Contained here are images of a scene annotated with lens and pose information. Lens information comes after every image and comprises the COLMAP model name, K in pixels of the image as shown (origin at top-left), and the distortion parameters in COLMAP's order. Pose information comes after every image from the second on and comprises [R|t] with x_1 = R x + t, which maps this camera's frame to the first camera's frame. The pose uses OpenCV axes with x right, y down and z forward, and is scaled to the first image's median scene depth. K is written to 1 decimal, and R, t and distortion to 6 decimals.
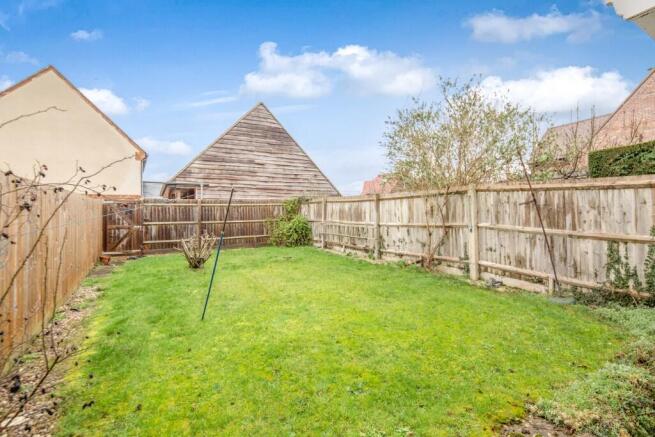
lens RADIAL K [[334.8, 0, 328.3], [0, 334.8, 219.1], [0, 0, 1]] dist [0.001895, -0.001120]
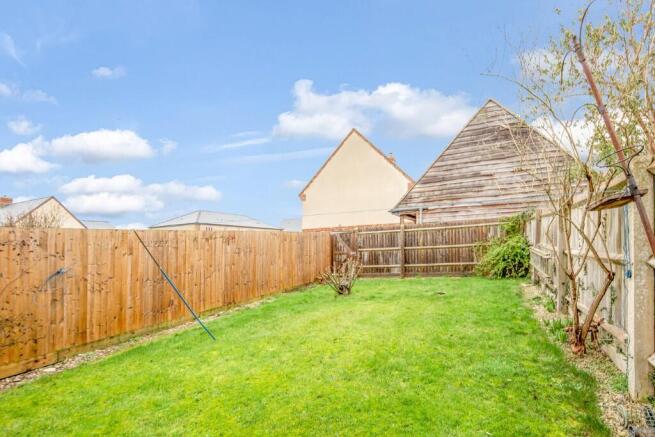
lens RADIAL K [[334.8, 0, 340.6], [0, 334.8, 247.1], [0, 0, 1]] dist [0.001895, -0.001120]
pose [[0.560810, -0.009935, -0.827885, 0.346314], [0.030098, 0.999512, 0.008394, -0.007534], [0.827397, -0.029625, 0.560835, 0.302701]]
